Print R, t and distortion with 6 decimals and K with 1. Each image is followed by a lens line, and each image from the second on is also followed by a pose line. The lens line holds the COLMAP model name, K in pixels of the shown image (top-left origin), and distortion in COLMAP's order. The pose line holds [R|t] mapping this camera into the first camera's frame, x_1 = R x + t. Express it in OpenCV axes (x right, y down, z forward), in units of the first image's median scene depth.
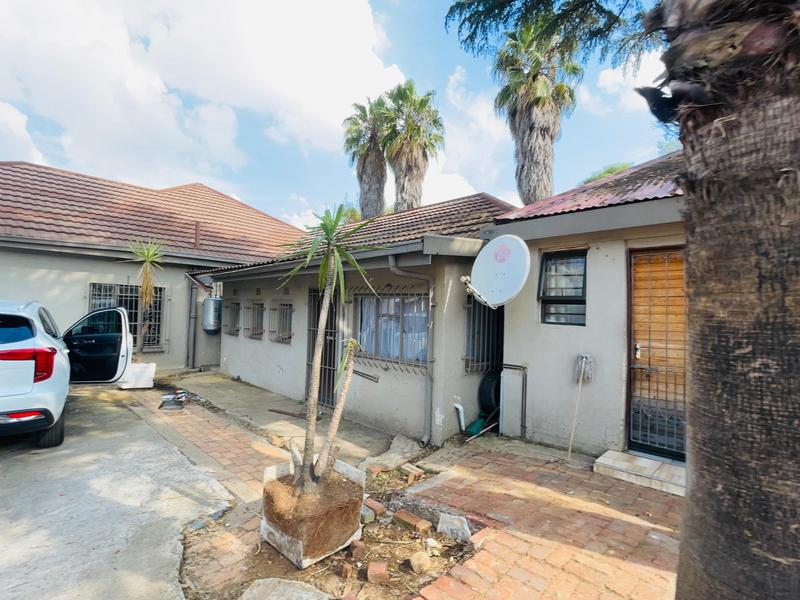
lens RADIAL K [[390.8, 0, 401.5], [0, 390.8, 299.3], [0, 0, 1]] dist [-0.001606, 0.001667]
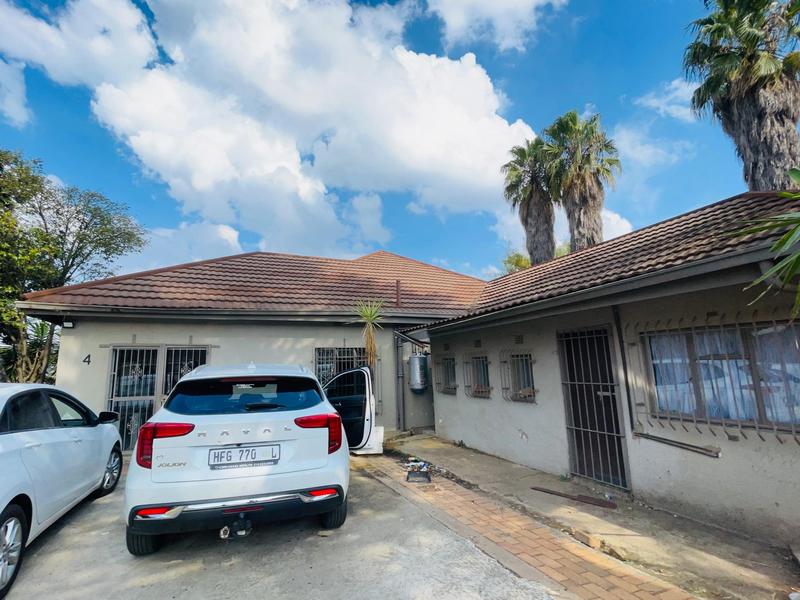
lens RADIAL K [[390.8, 0, 401.0], [0, 390.8, 304.1], [0, 0, 1]] dist [-0.001606, 0.001667]
pose [[0.928356, -0.112530, -0.354249, -0.200766], [0.065206, 0.987596, -0.142835, 0.006820], [0.365928, 0.109502, 0.924178, 0.094331]]
